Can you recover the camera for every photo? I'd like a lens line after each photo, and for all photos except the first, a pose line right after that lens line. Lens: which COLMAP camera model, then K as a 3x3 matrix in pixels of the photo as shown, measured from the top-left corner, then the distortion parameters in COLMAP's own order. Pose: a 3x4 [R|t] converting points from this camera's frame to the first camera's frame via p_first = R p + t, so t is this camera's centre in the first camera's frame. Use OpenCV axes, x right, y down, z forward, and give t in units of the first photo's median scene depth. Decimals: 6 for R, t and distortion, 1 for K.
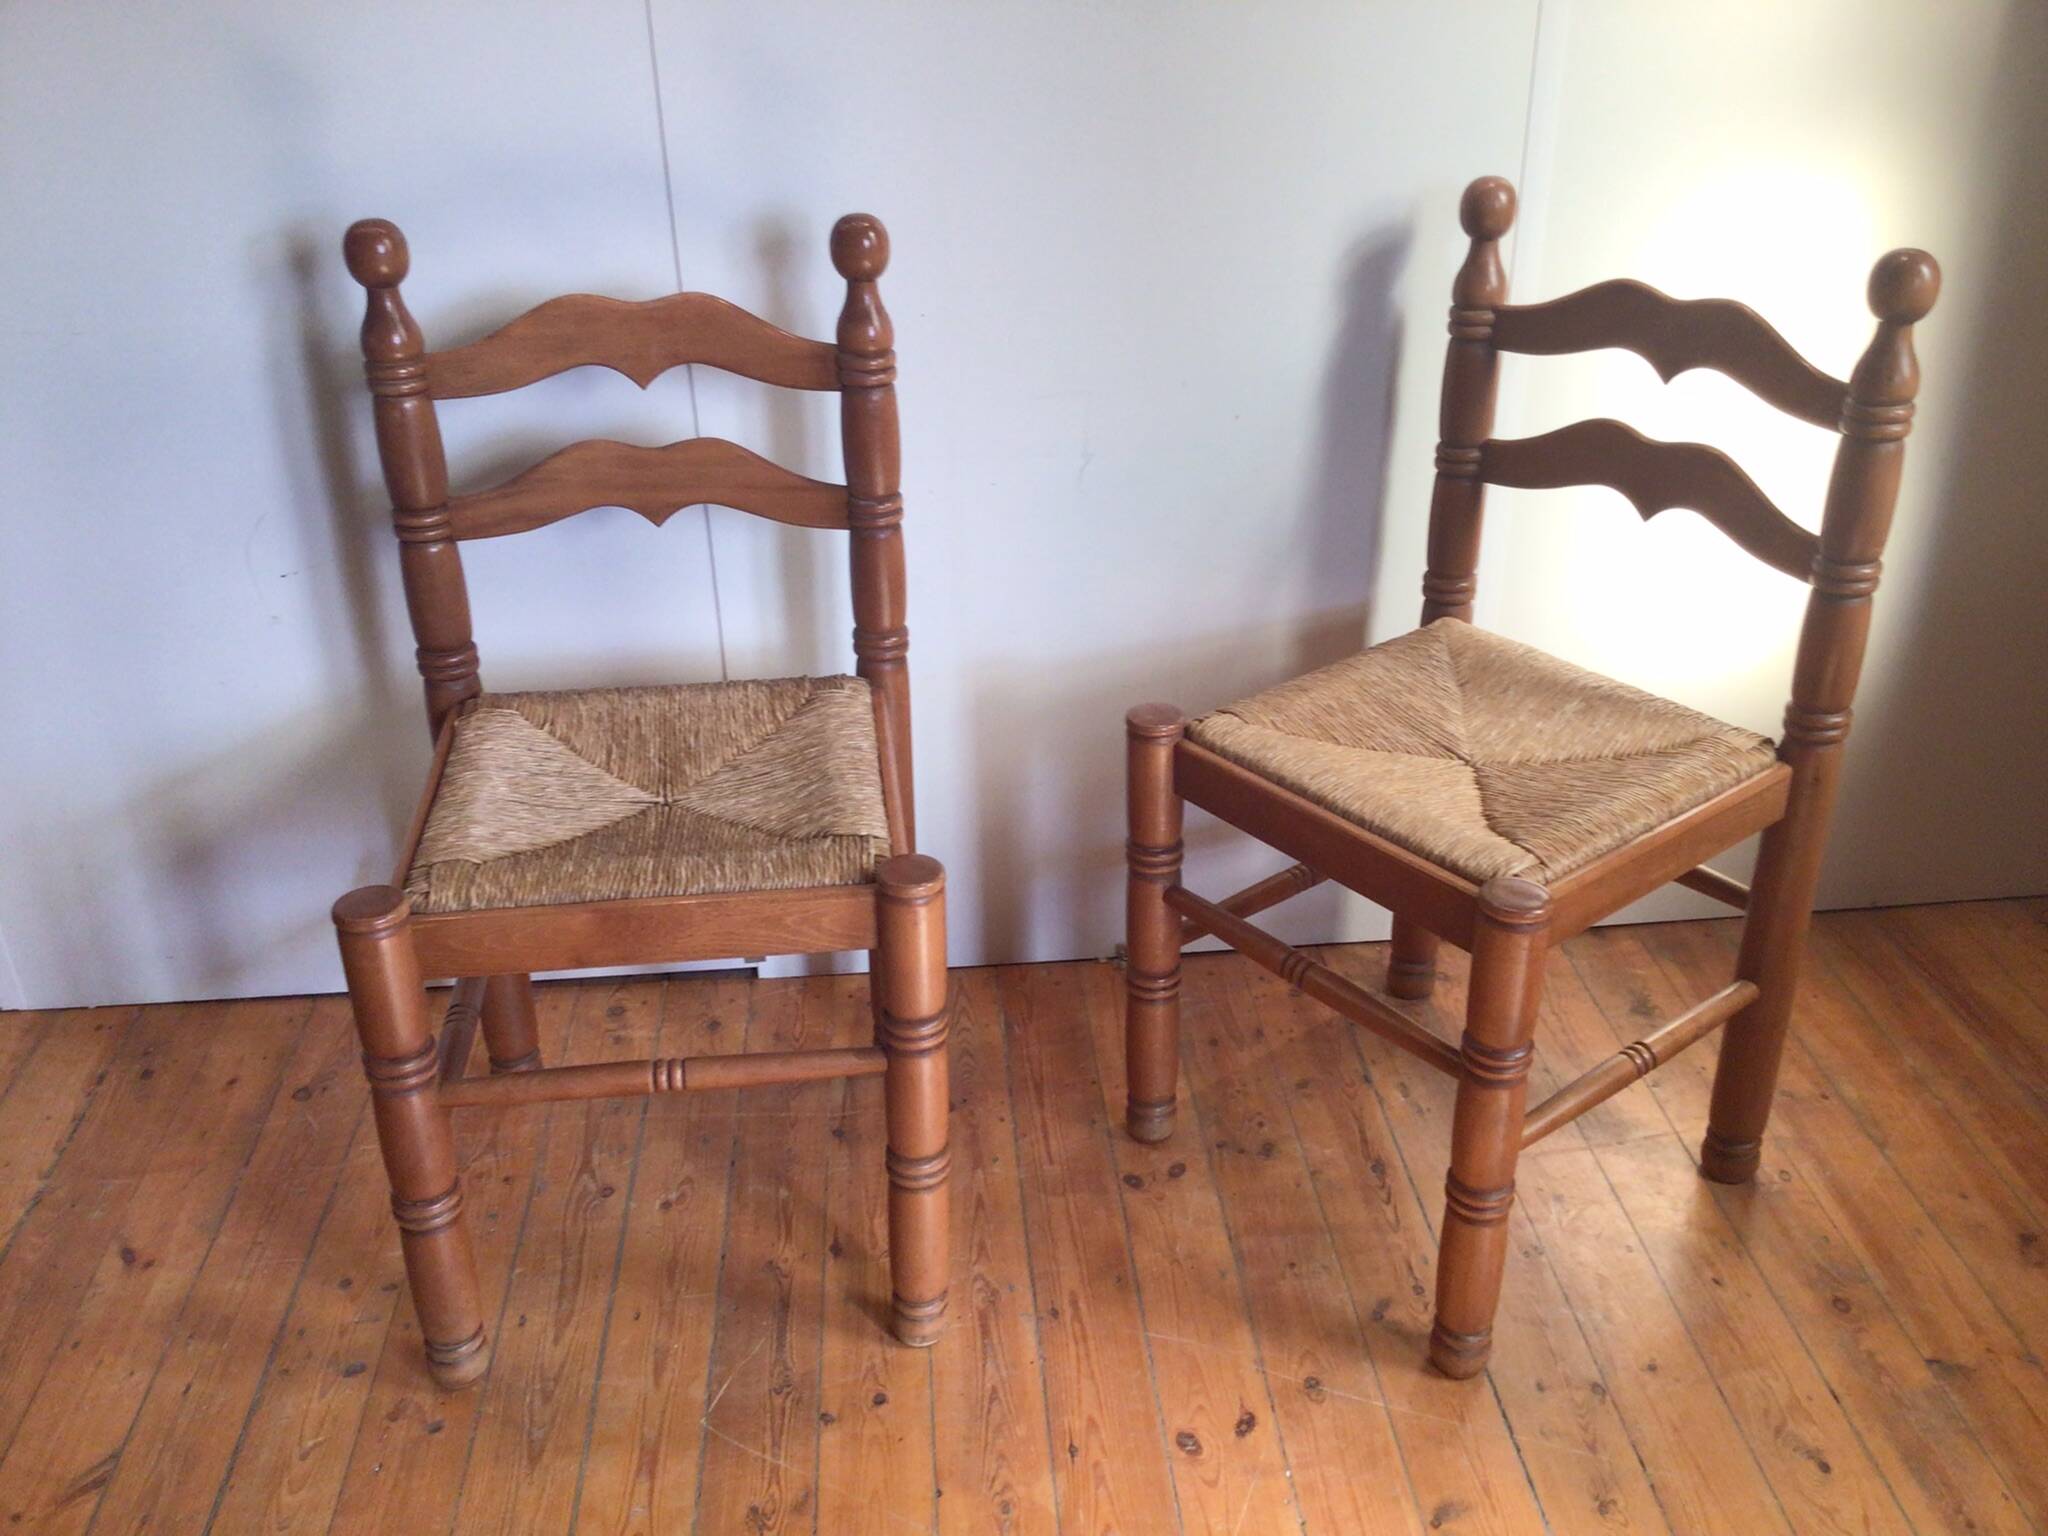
lens RADIAL K [[1873.8, 0, 1027.7], [0, 1873.8, 770.9], [0, 0, 1]] dist [0.086092, -0.157356]
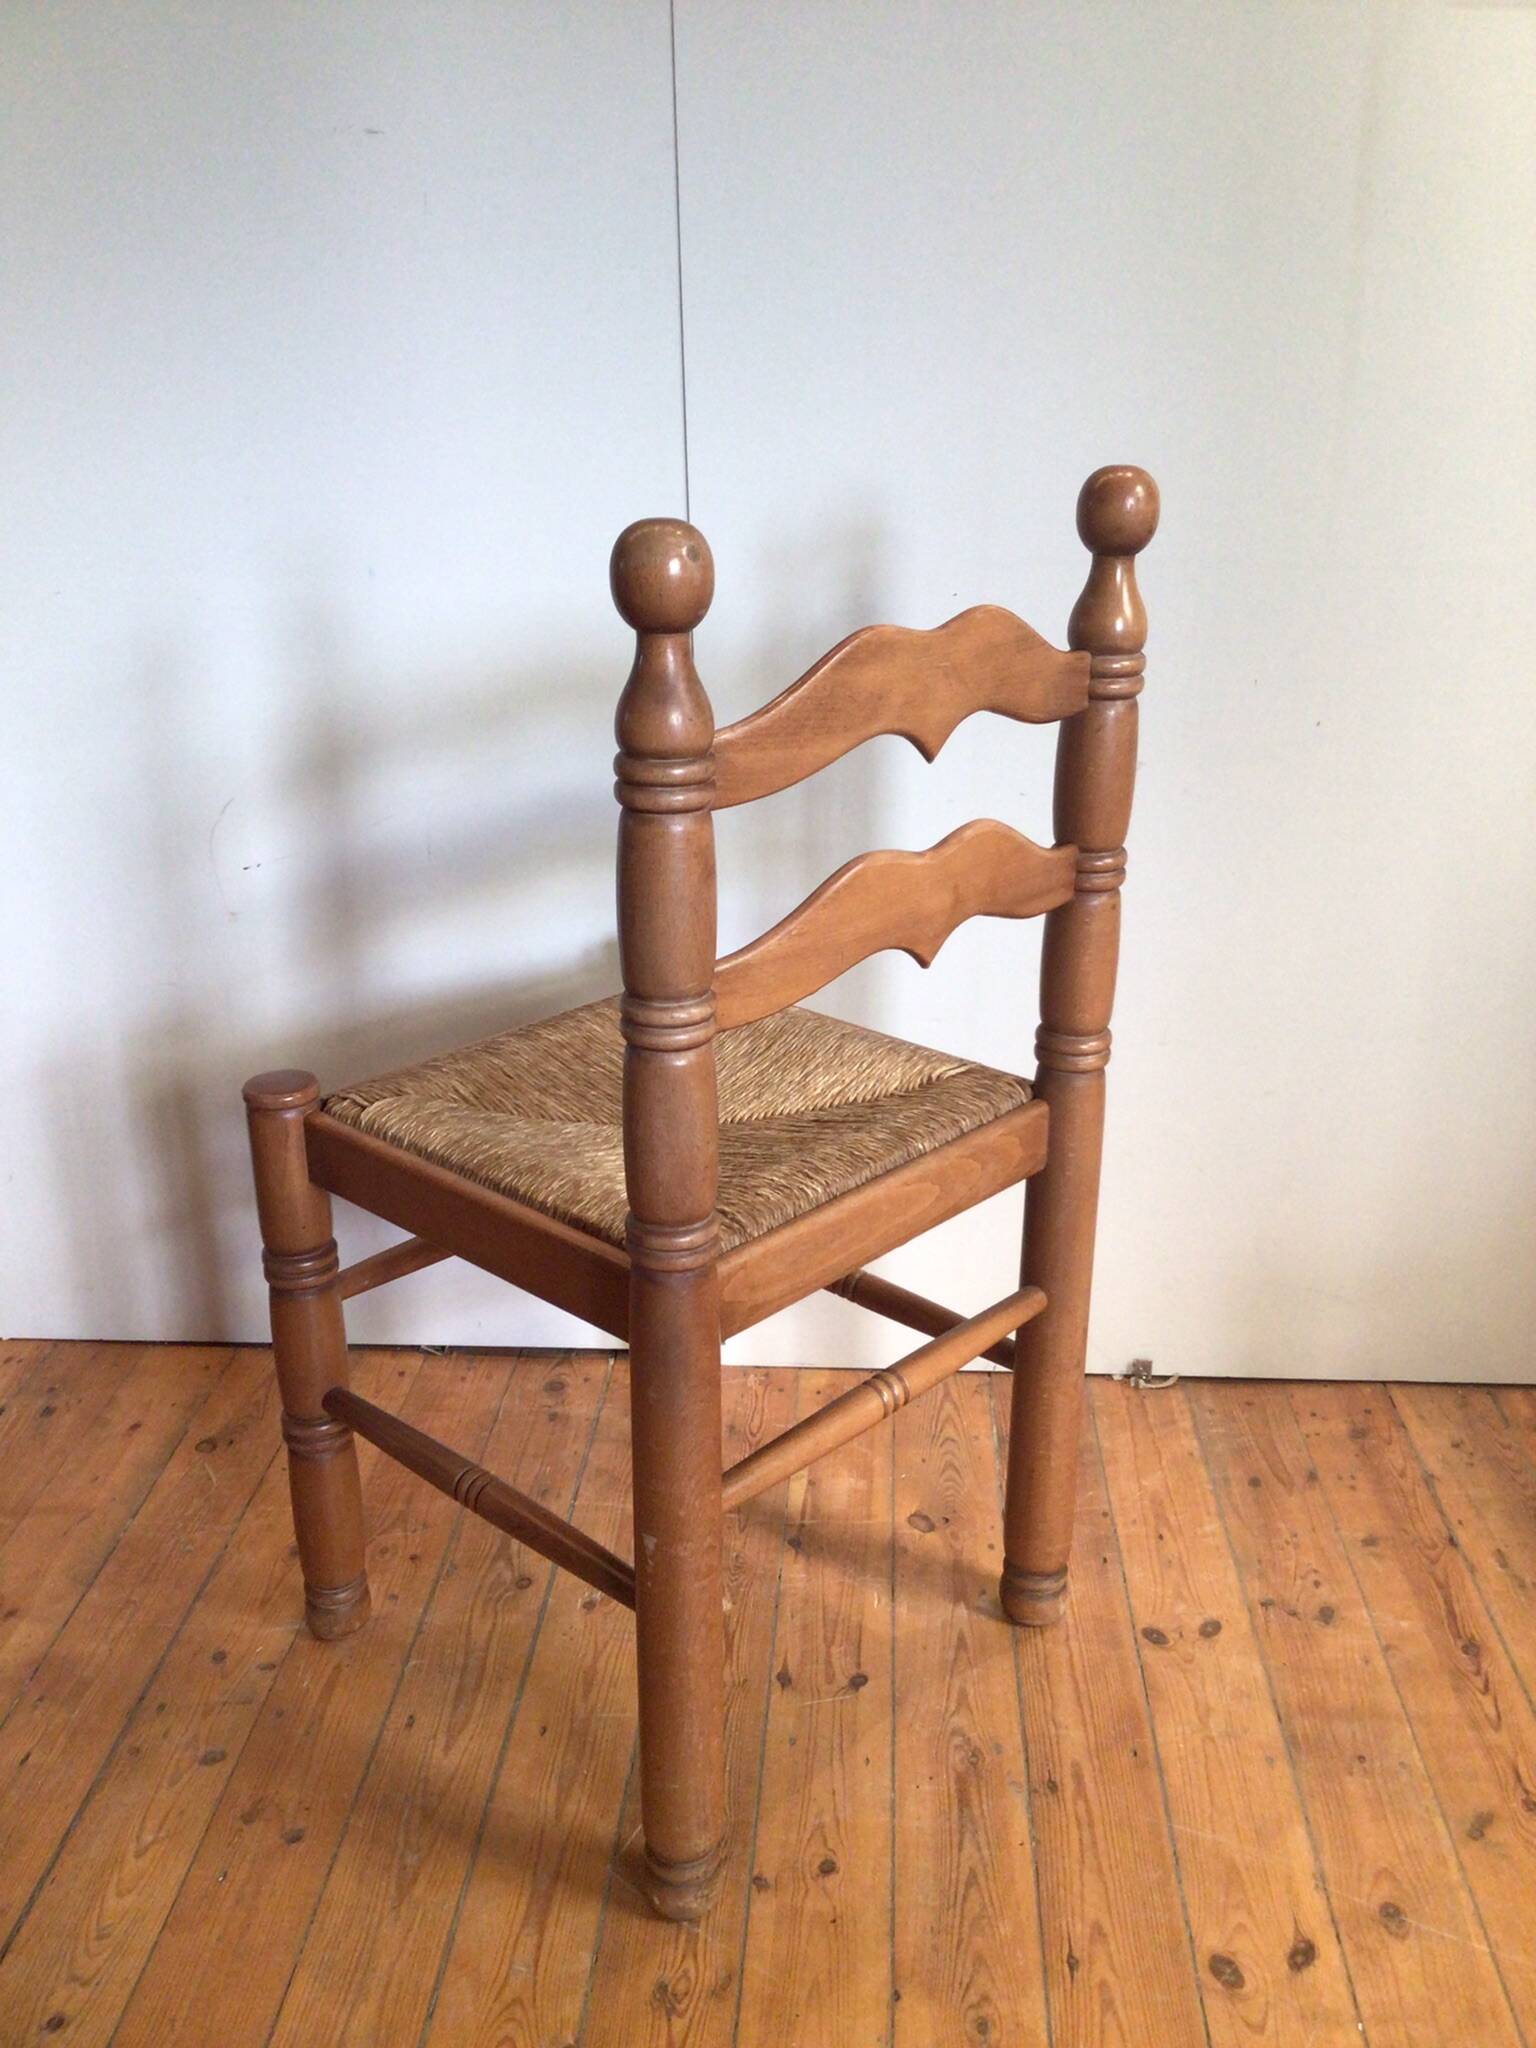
lens RADIAL K [[1873.8, 0, 737.3], [0, 1873.8, 1063.2], [0, 0, 1]] dist [0.086092, -0.157356]
pose [[0.987598, 0.055419, -0.146896, -0.016398], [-0.070845, 0.992264, -0.101945, 0.075217], [0.140110, 0.111088, 0.983885, 0.159632]]
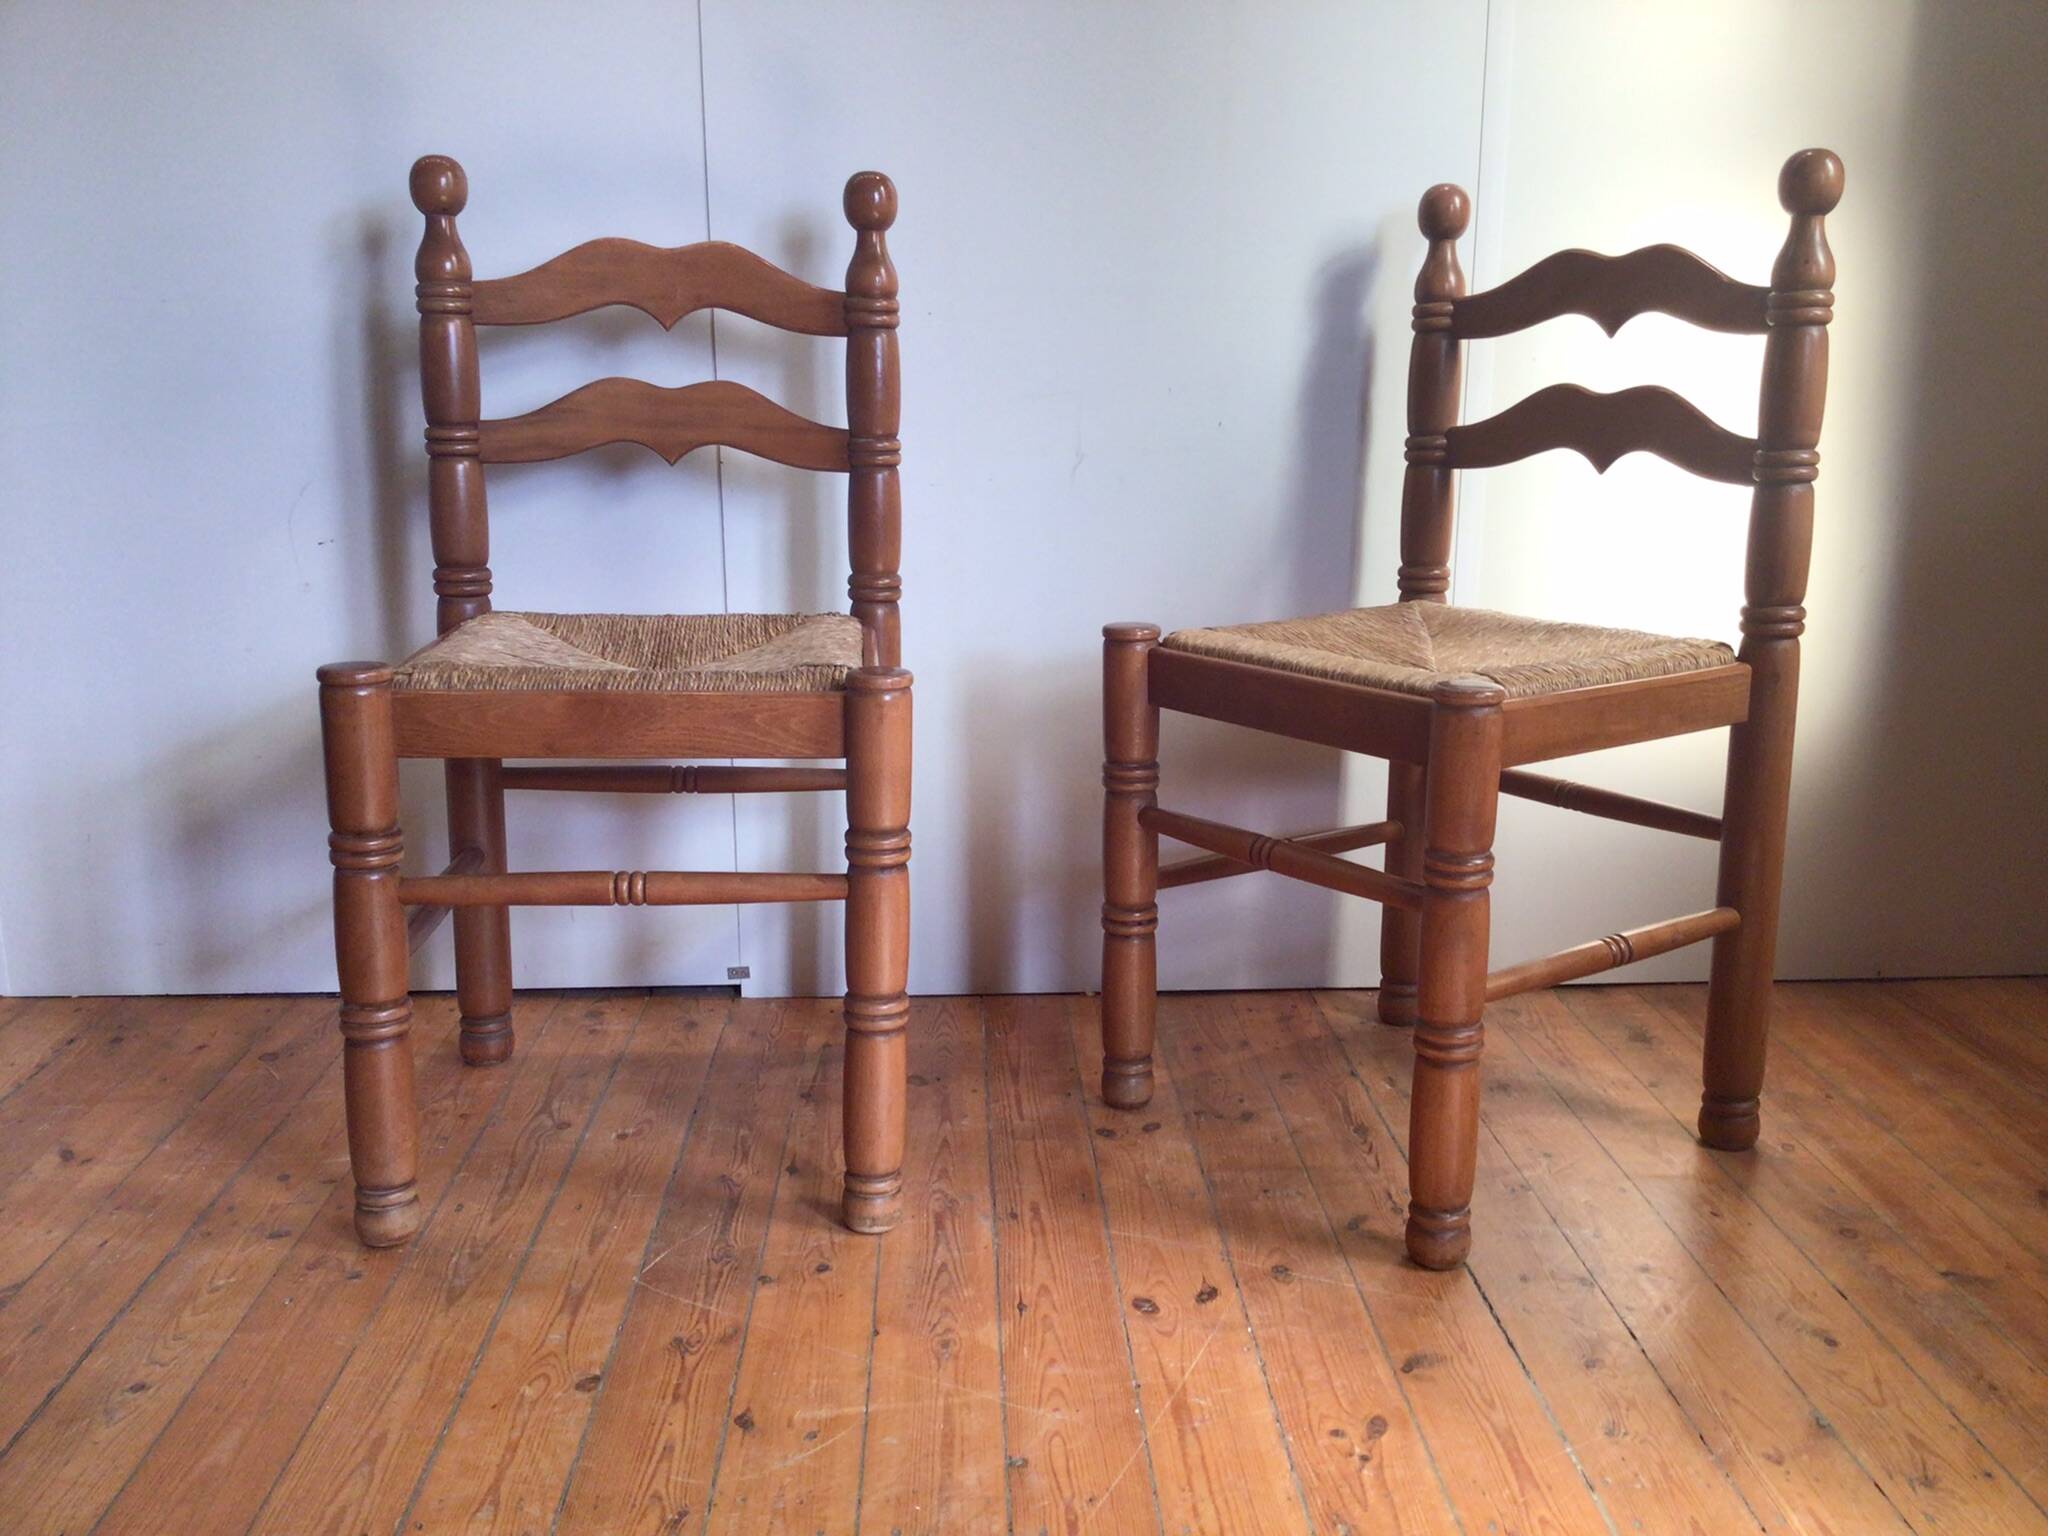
lens RADIAL K [[1873.8, 0, 1031.8], [0, 1873.8, 749.9], [0, 0, 1]] dist [0.086092, -0.157356]
pose [[0.999233, 0.026724, -0.028617, 0.043838], [-0.033423, 0.962875, -0.267872, 0.311886], [0.020397, 0.268623, 0.963029, 0.019189]]
